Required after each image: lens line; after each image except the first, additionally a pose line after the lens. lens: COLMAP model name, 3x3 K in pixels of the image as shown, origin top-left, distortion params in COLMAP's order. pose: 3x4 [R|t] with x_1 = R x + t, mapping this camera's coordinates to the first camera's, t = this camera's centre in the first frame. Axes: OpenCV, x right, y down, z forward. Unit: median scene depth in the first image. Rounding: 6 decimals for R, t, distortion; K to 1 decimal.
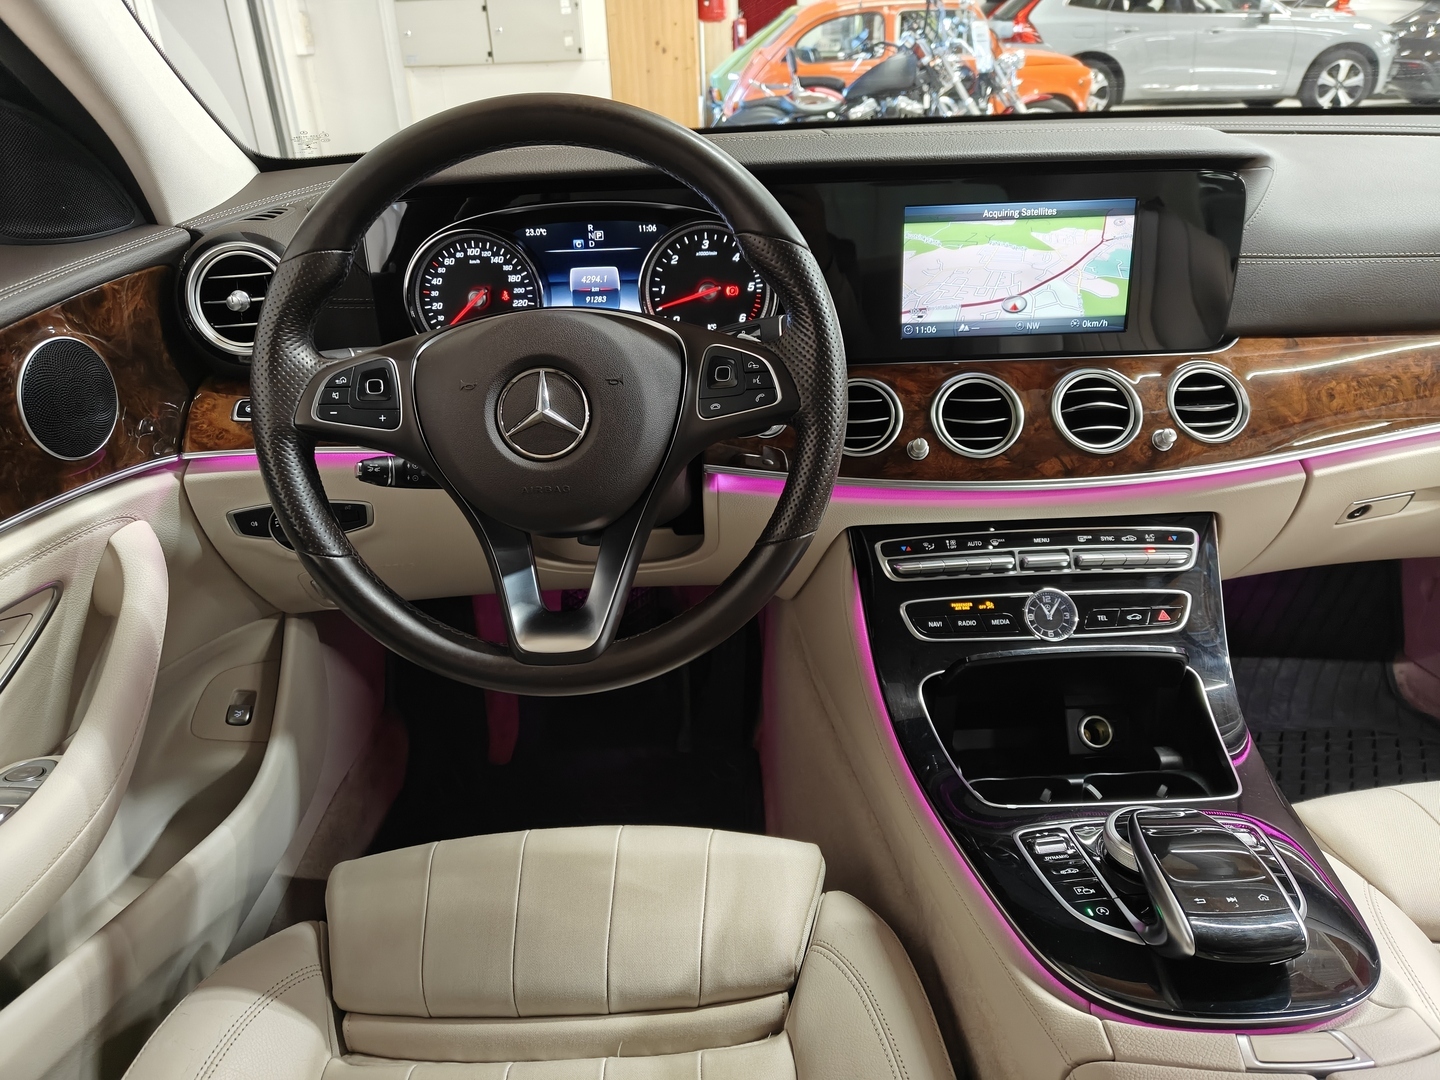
lens RADIAL K [[1007.8, 0, 710.8], [0, 1007.8, 543.2], [0, 0, 1]] dist [0.019482, -0.021360]
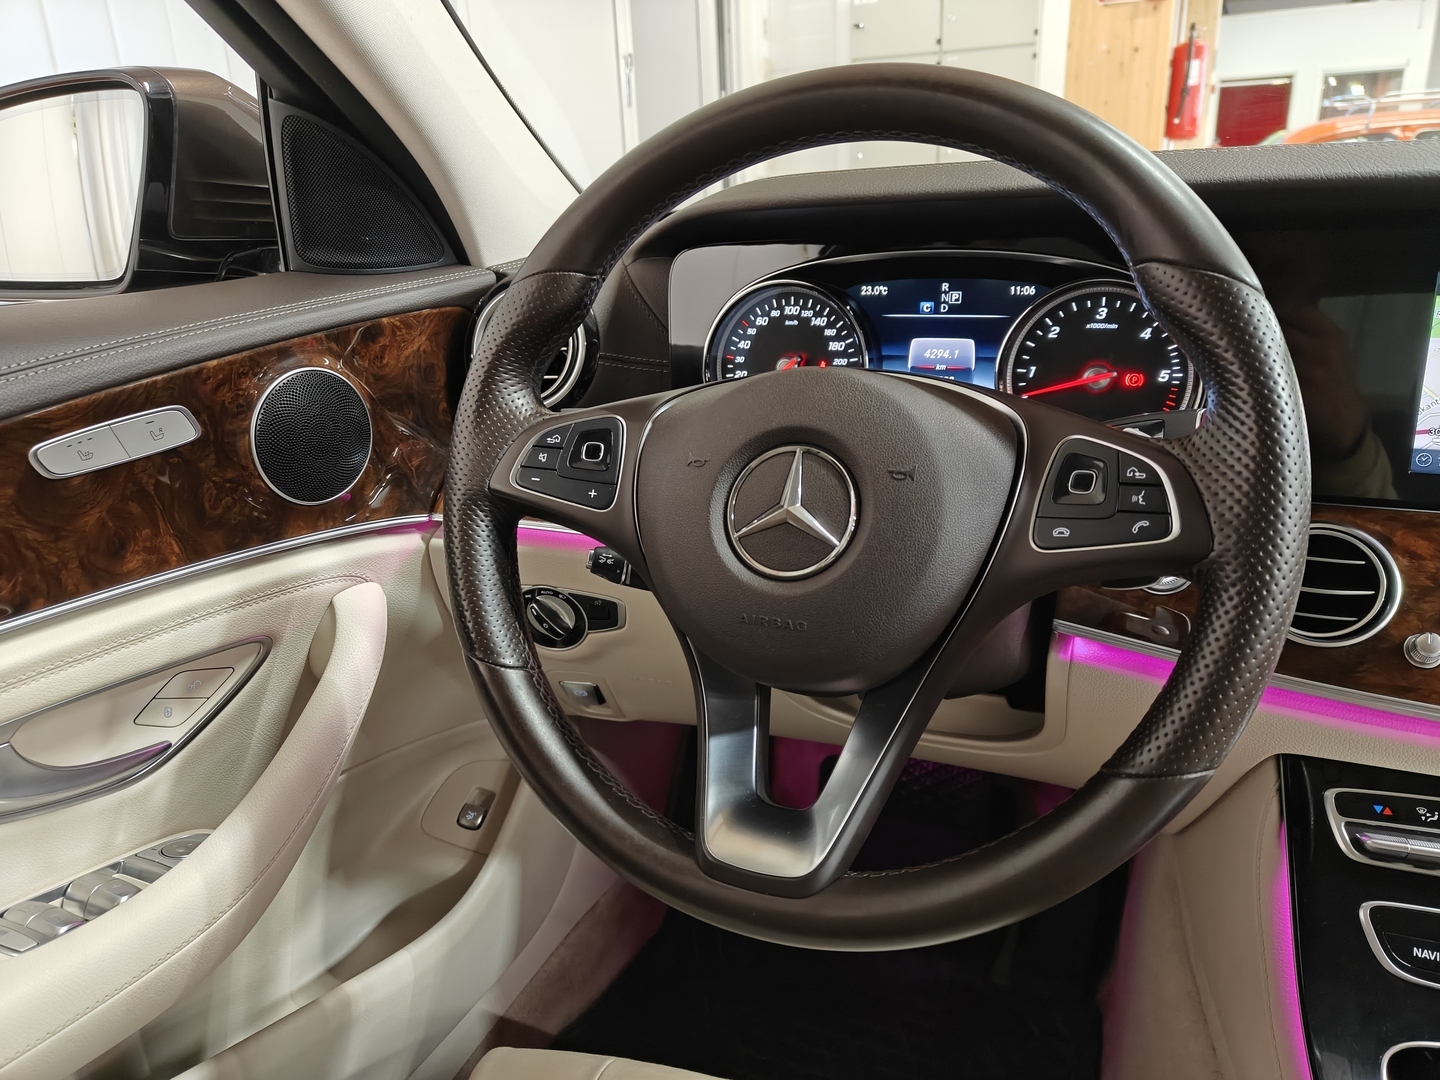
lens RADIAL K [[1007.8, 0, 719.8], [0, 1007.8, 541.4], [0, 0, 1]] dist [0.019482, -0.021360]
pose [[0.919288, 0.128181, -0.372127, 0.033425], [-0.171046, 0.981640, -0.084413, -0.033075], [0.354474, 0.141250, 0.924336, 0.274887]]
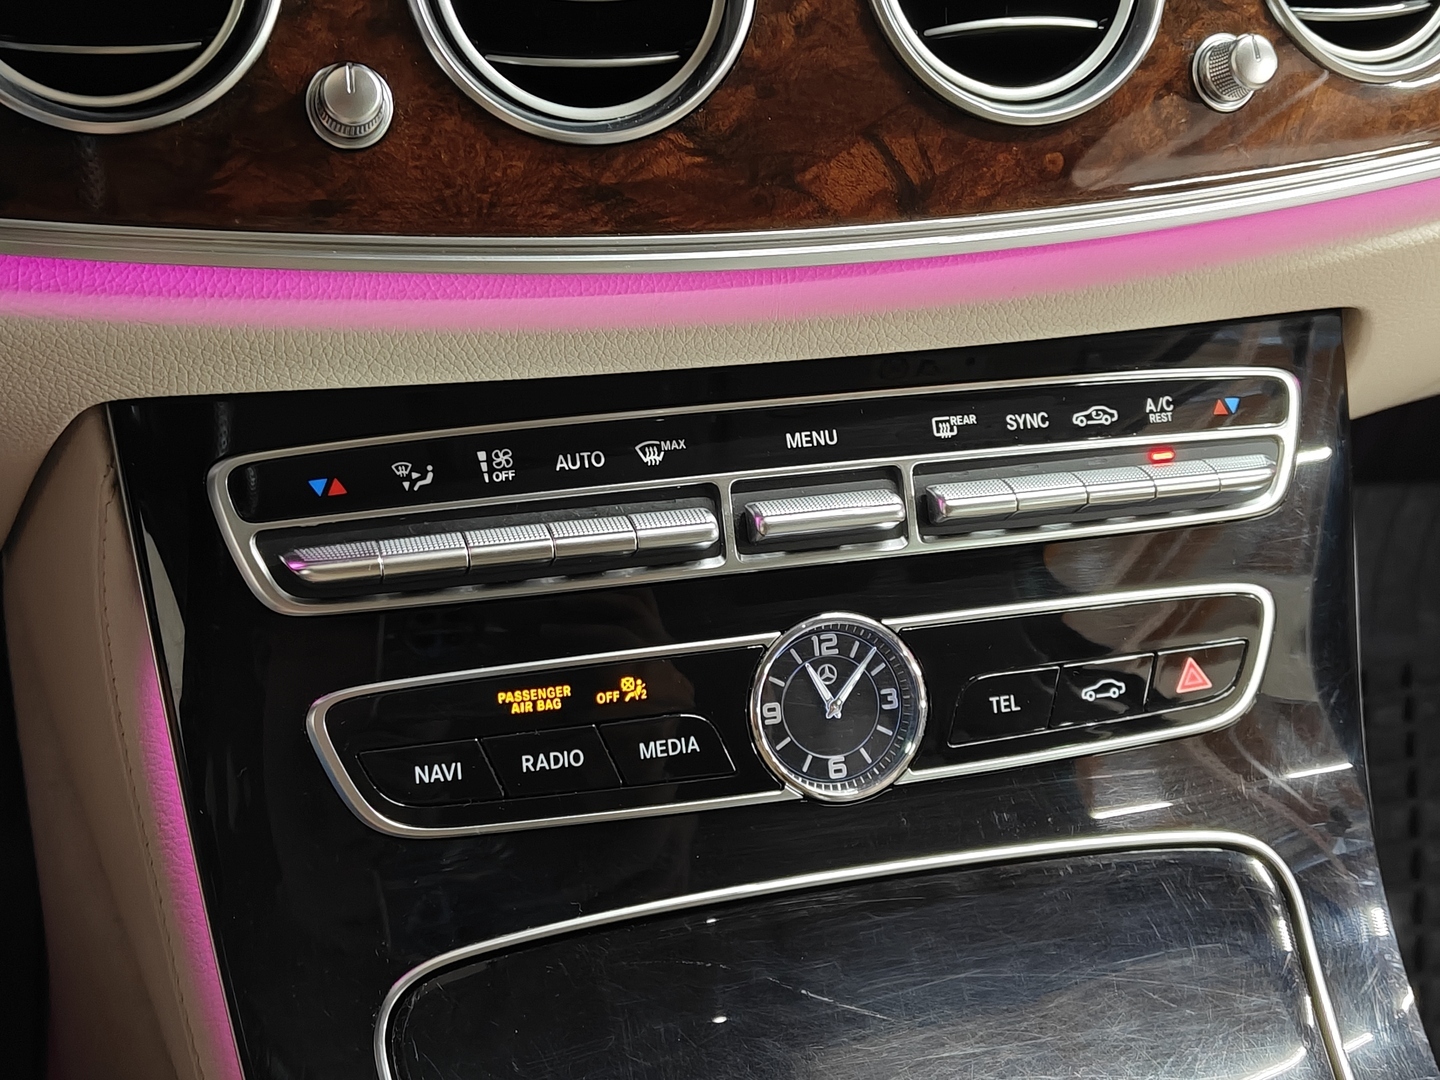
lens RADIAL K [[1936.2, 0, 710.2], [0, 1936.2, 539.9], [0, 0, 1]] dist [0.086101, 0.000000]
pose [[0.959912, -0.061116, 0.273558, 0.150189], [-0.005103, 0.971969, 0.235055, -0.100770], [-0.280255, -0.227028, 0.932692, 0.495221]]
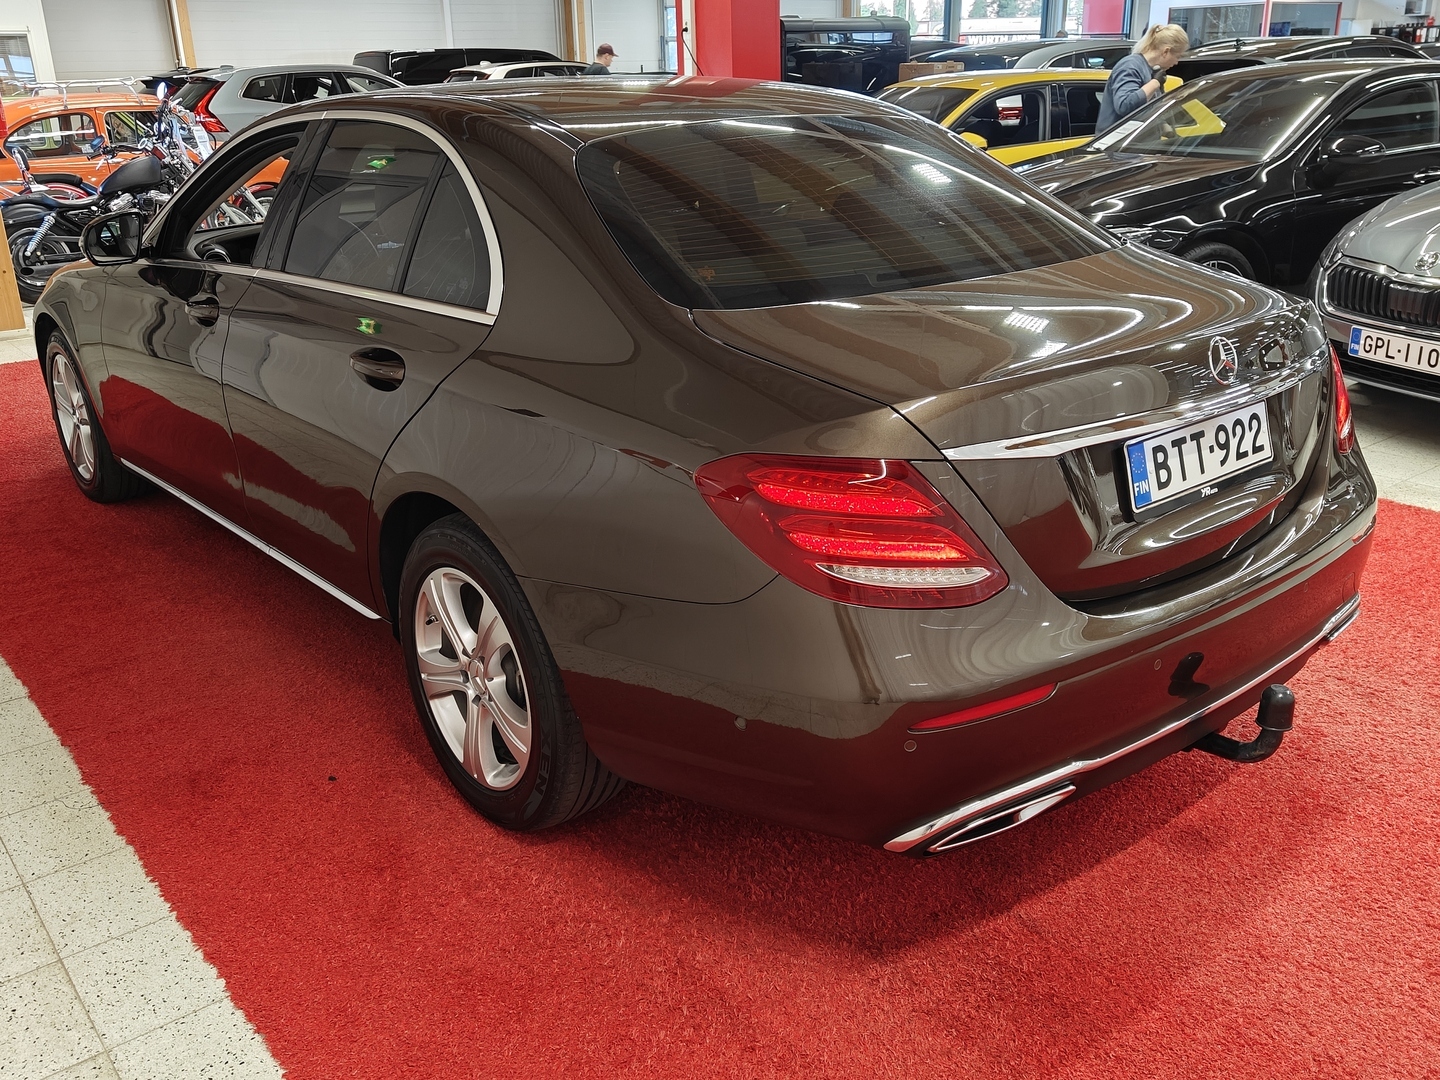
lens RADIAL K [[1275.5, 0, 723.9], [0, 1275.5, 541.6], [0, 0, 1]] dist [0.064750, -0.099366]
pose [[0.777078, -0.201946, 0.596128, -2.009599], [0.279004, 0.959512, -0.038646, 1.430976], [-0.564187, 0.196353, 0.801959, -3.667473]]
